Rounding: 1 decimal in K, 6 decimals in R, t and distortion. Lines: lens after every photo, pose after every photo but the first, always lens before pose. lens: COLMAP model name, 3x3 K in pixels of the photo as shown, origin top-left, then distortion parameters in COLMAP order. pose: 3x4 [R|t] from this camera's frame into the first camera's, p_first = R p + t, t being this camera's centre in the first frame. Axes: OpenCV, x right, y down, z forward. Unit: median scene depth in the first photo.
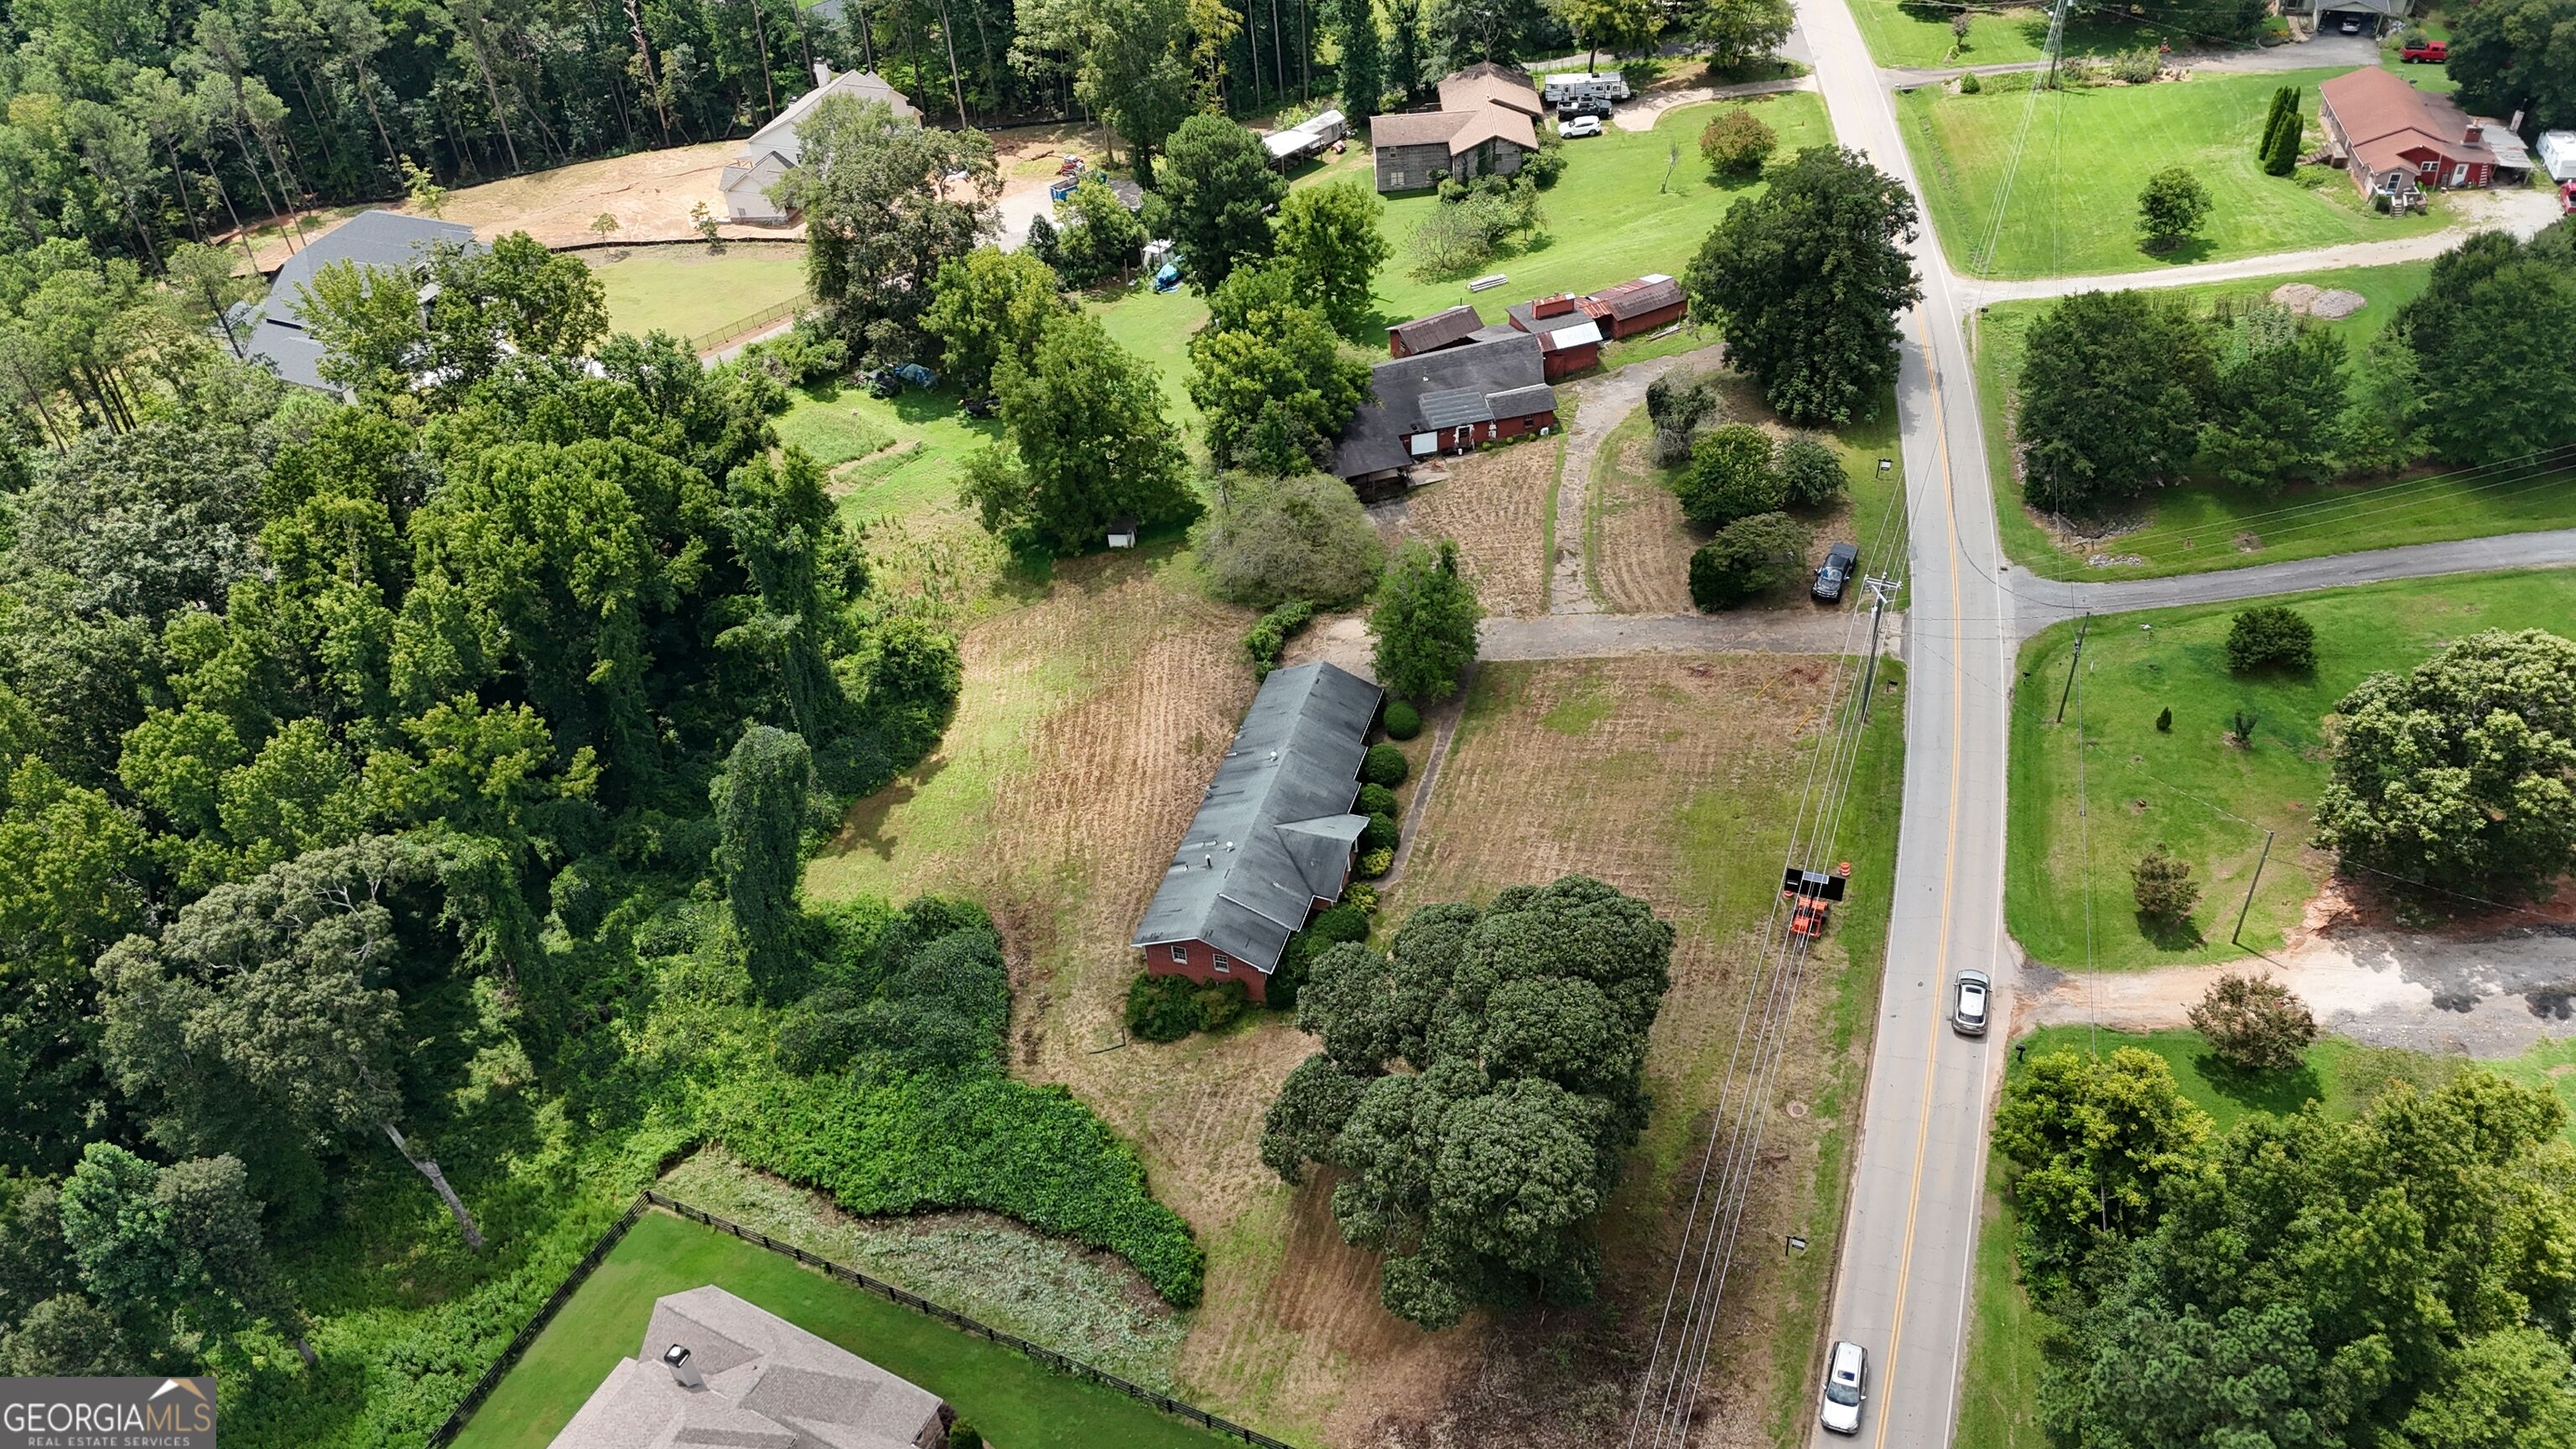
lens RADIAL K [[1886.9, 0, 1288.0], [0, 1886.9, 724.5], [0, 0, 1]] dist [0.098144, -0.101231]
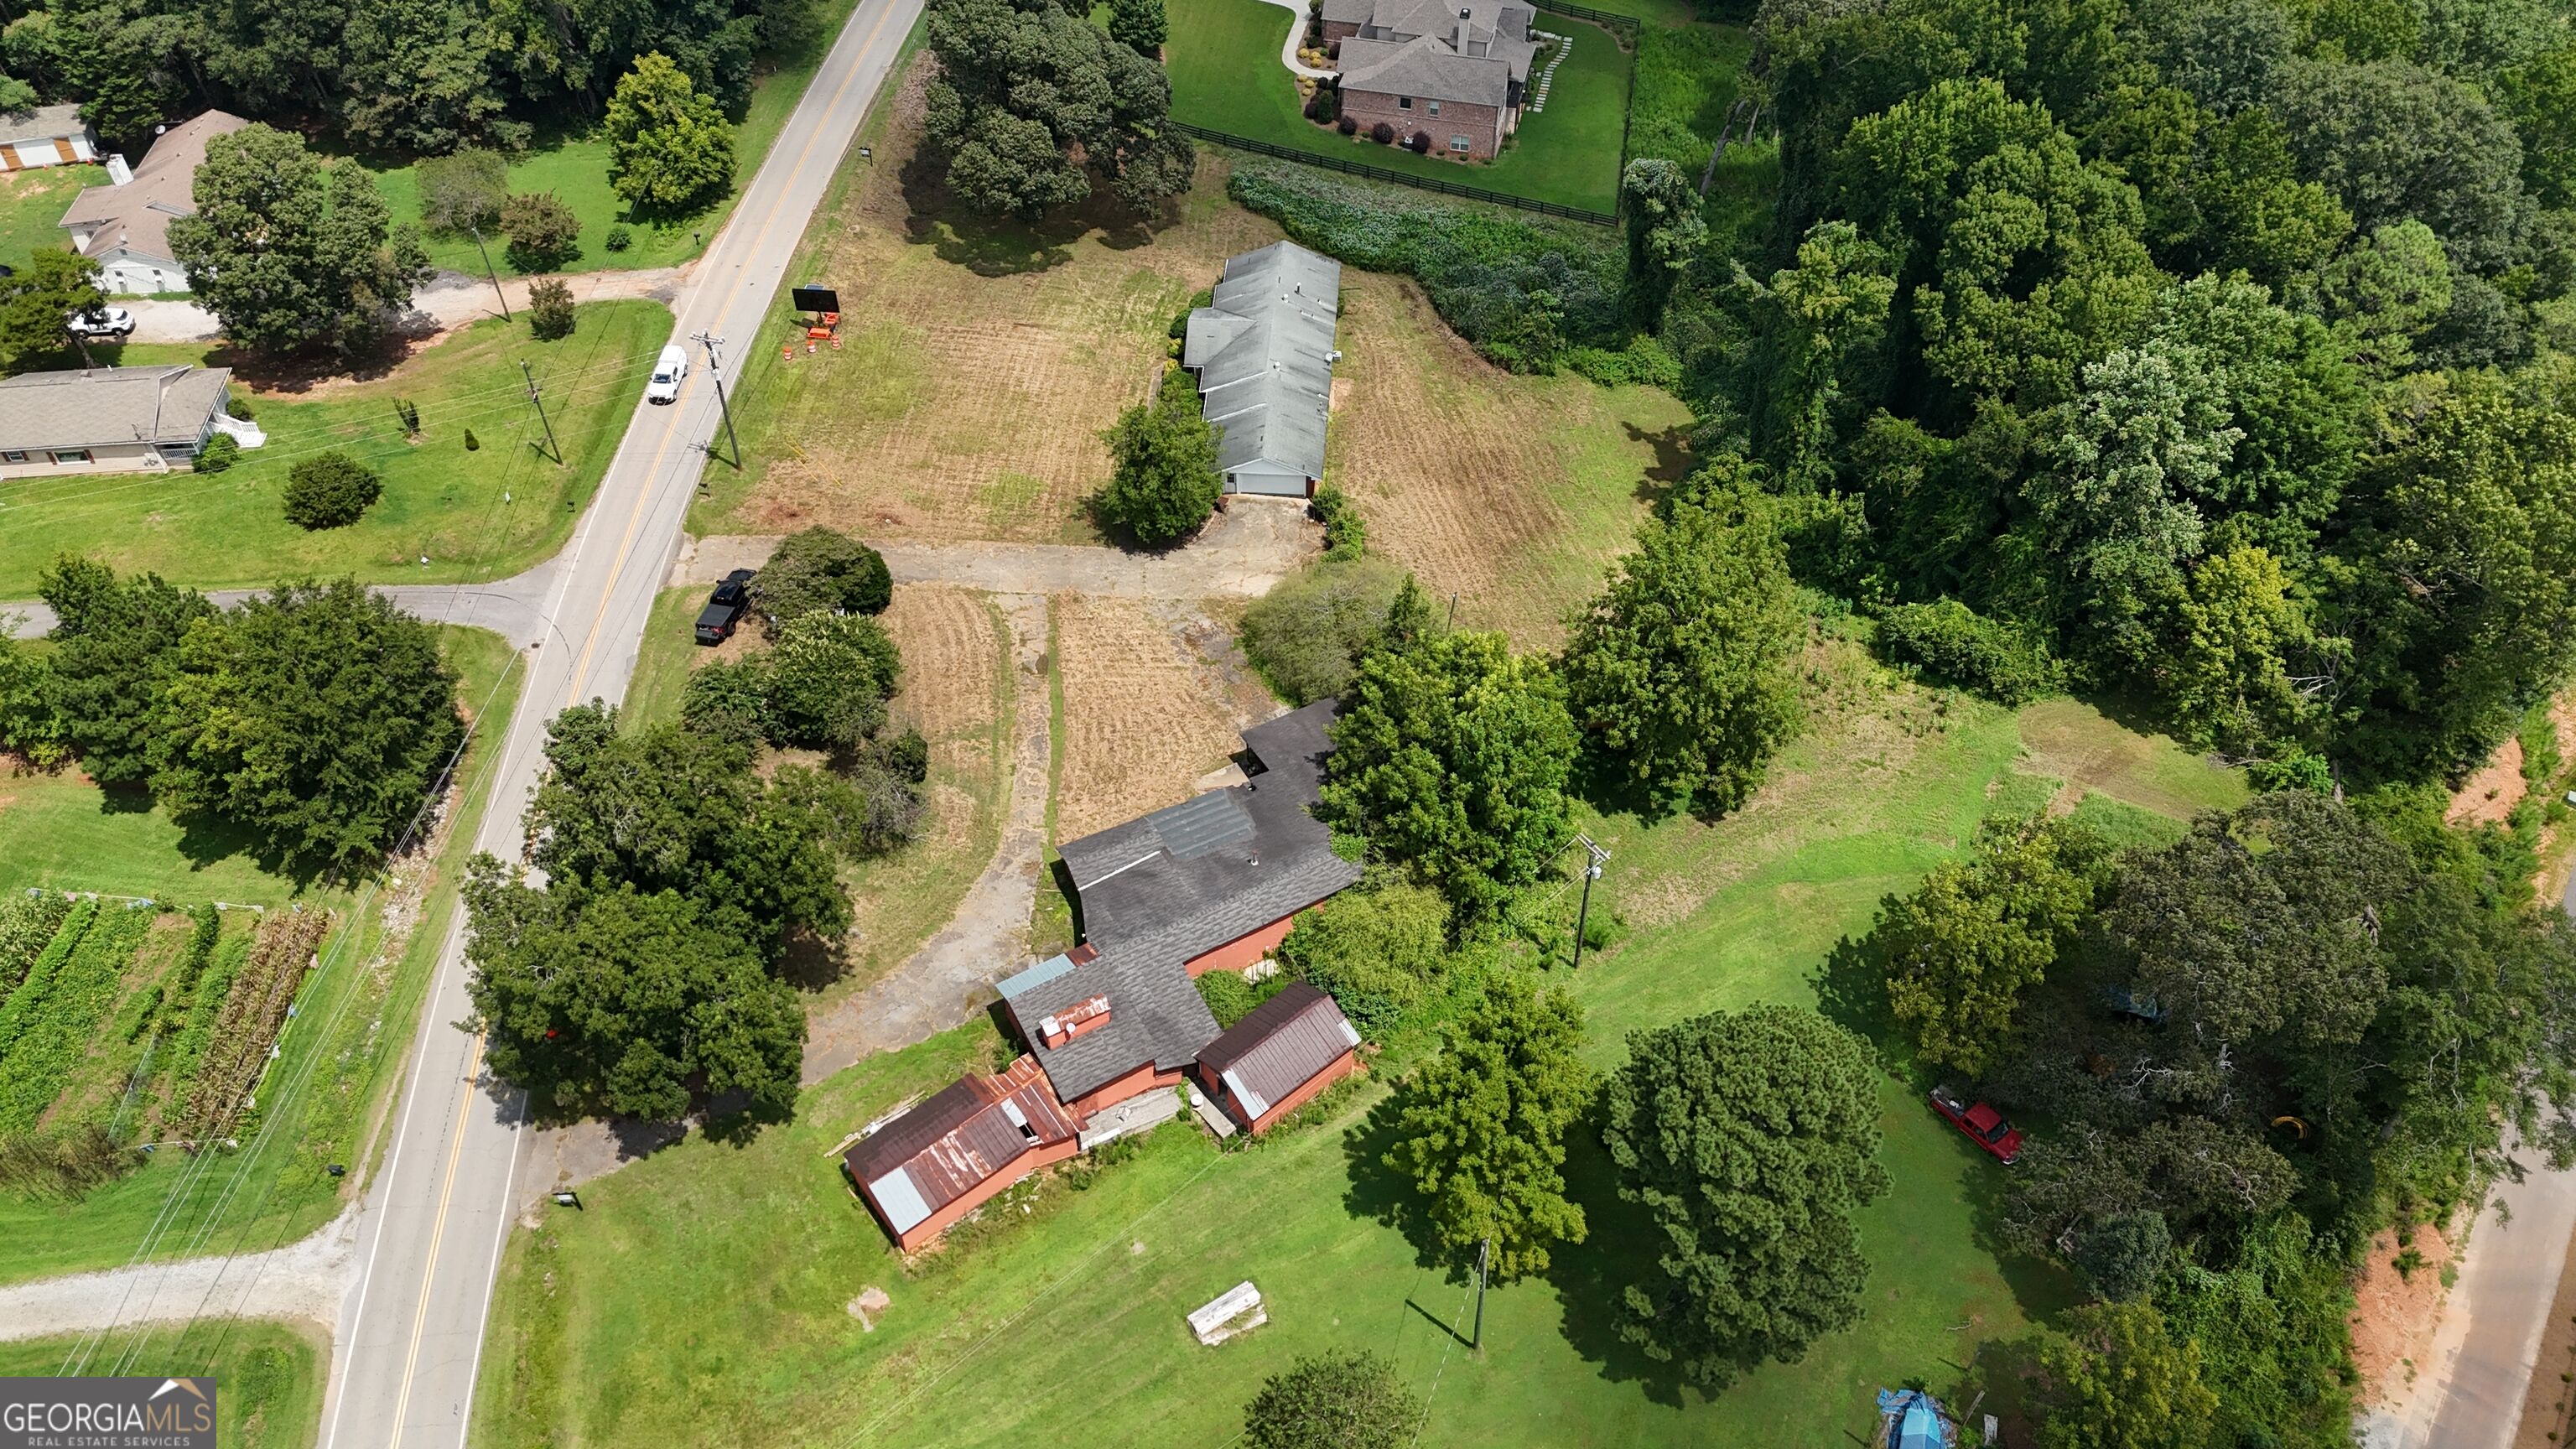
lens RADIAL K [[1890.3, 0, 1289.7], [0, 1890.3, 720.3], [0, 0, 1]] dist [0.095901, -0.096342]
pose [[-0.969136, 0.216914, -0.117151, 0.152206], [-0.108212, 0.052679, 0.992731, -1.017217], [0.221509, 0.974768, -0.027581, 1.163581]]
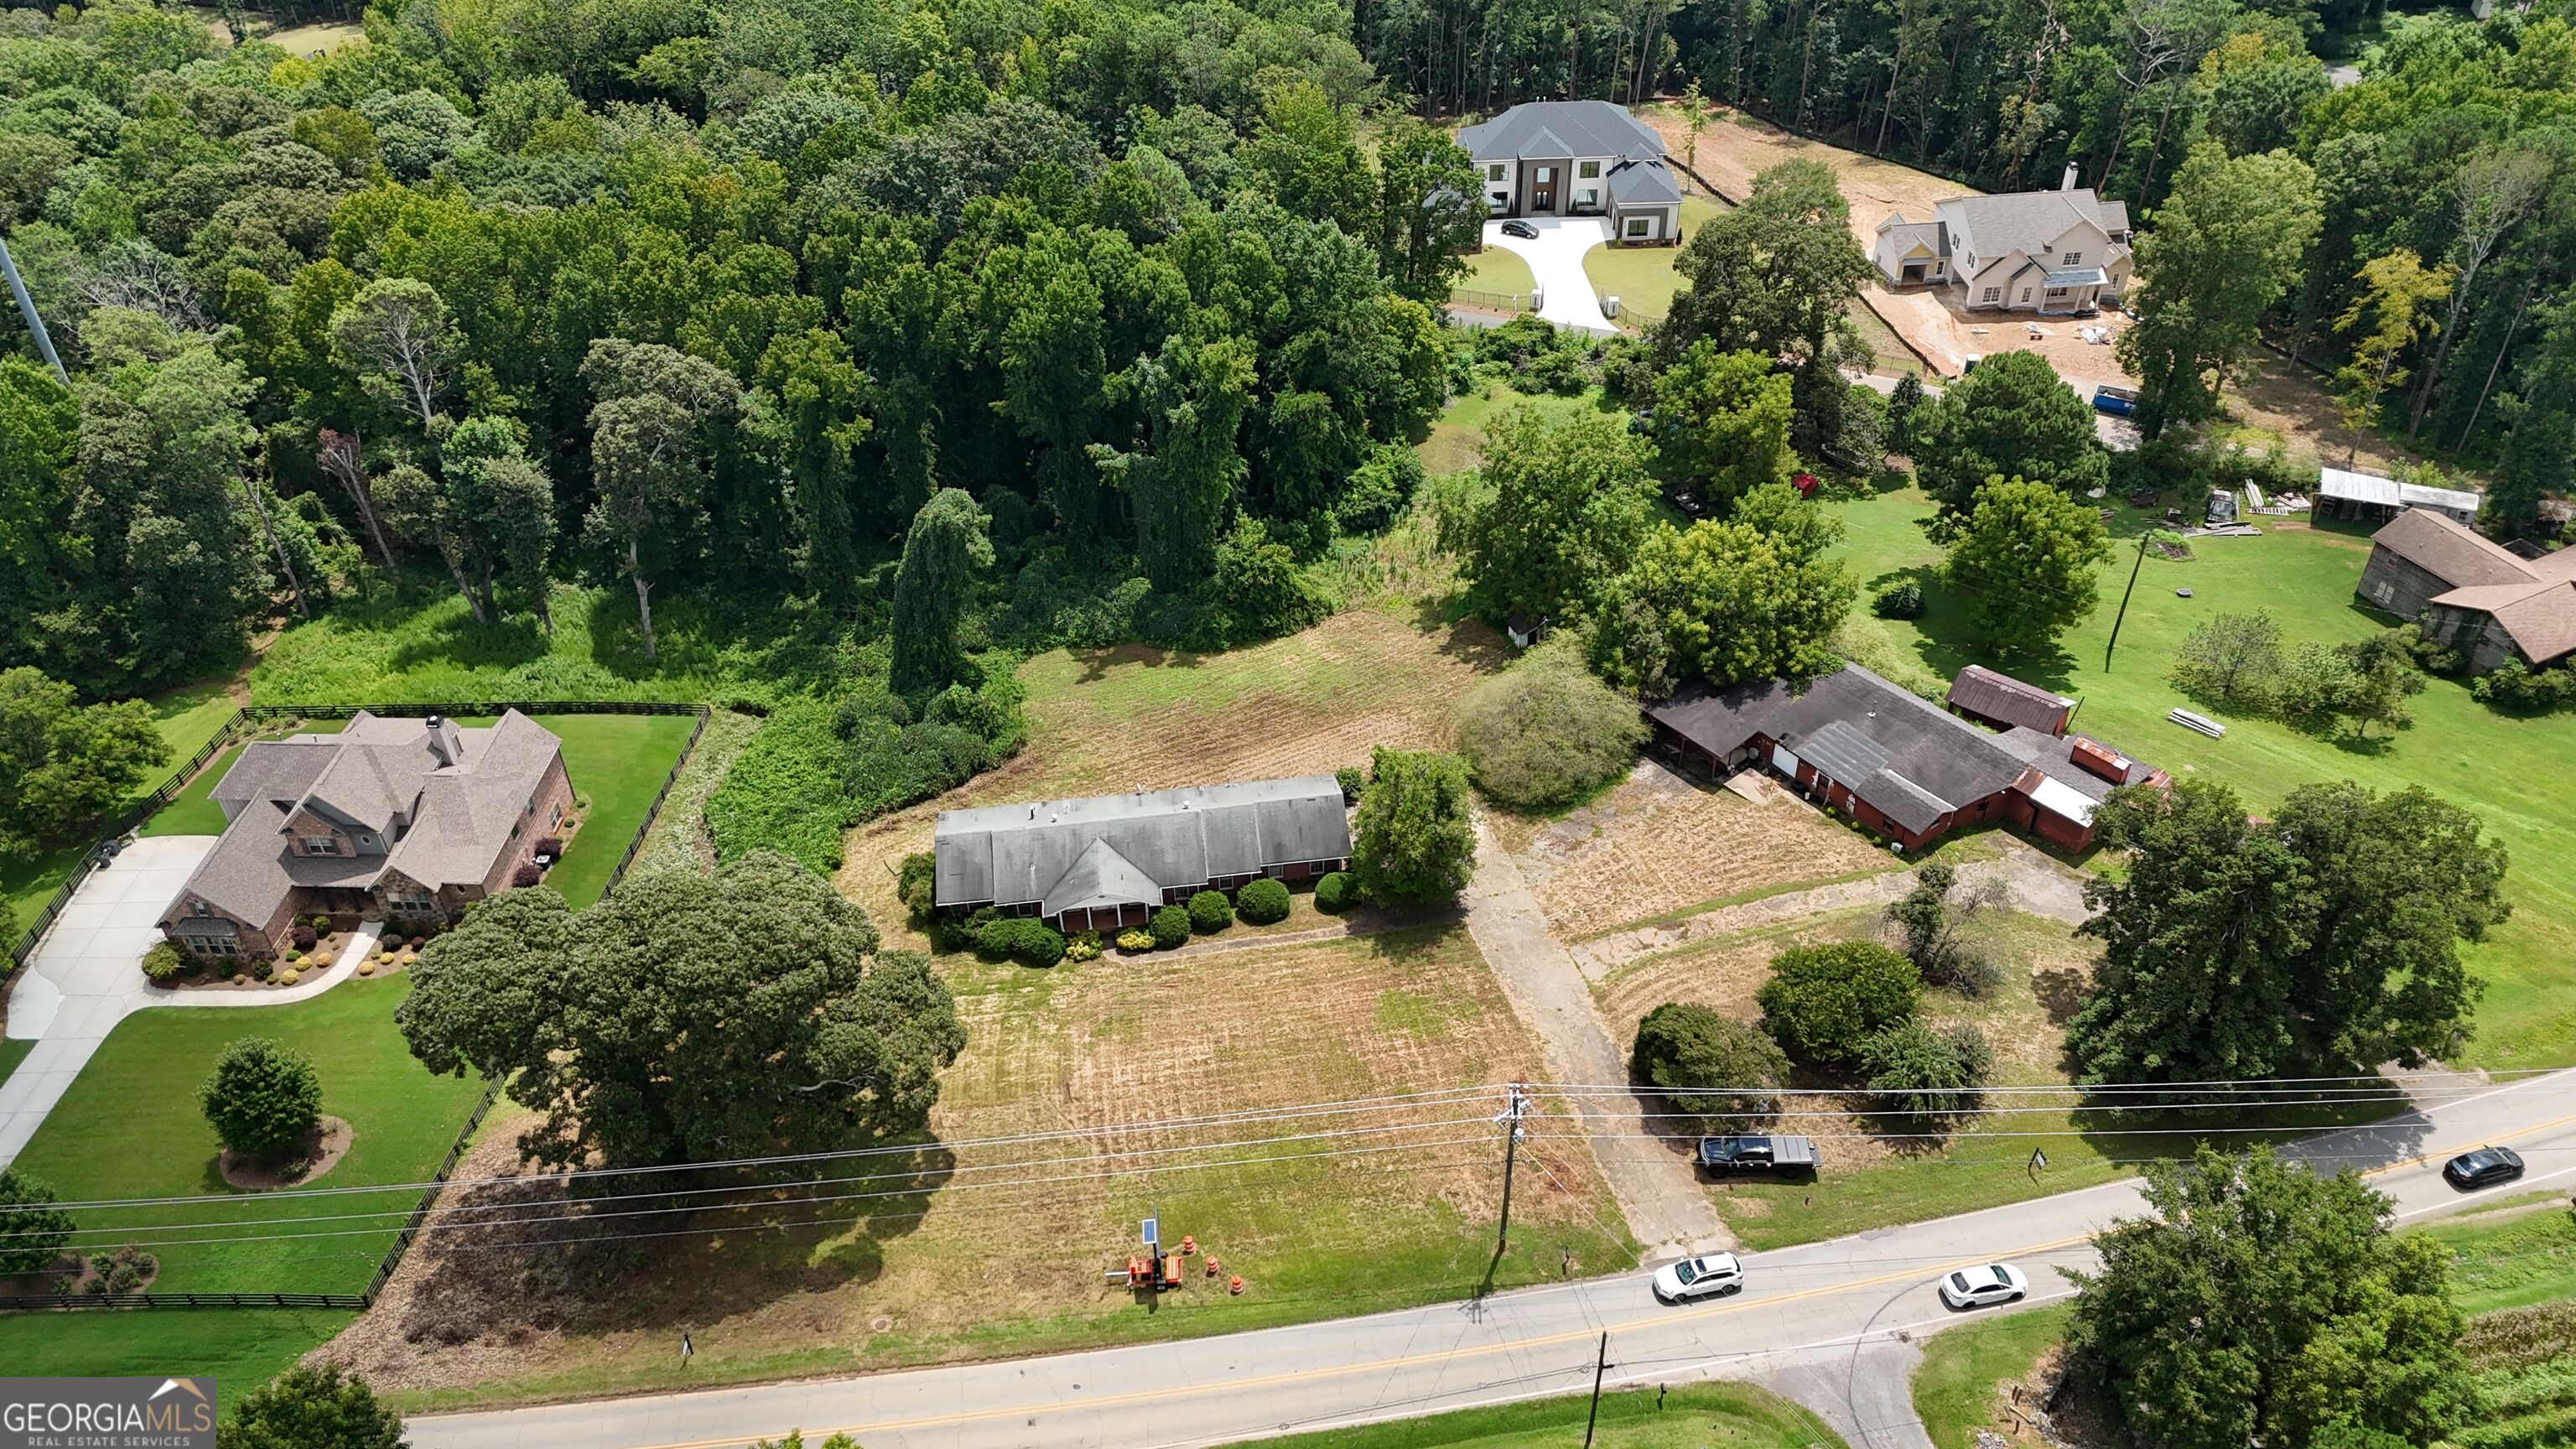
lens RADIAL K [[1886.9, 0, 1288.0], [0, 1886.9, 724.5], [0, 0, 1]] dist [0.098144, -0.101231]
pose [[0.419743, 0.608497, -0.673459, 0.629181], [-0.597685, 0.743707, 0.299454, -0.329444], [0.683073, 0.276823, 0.675855, 0.323533]]
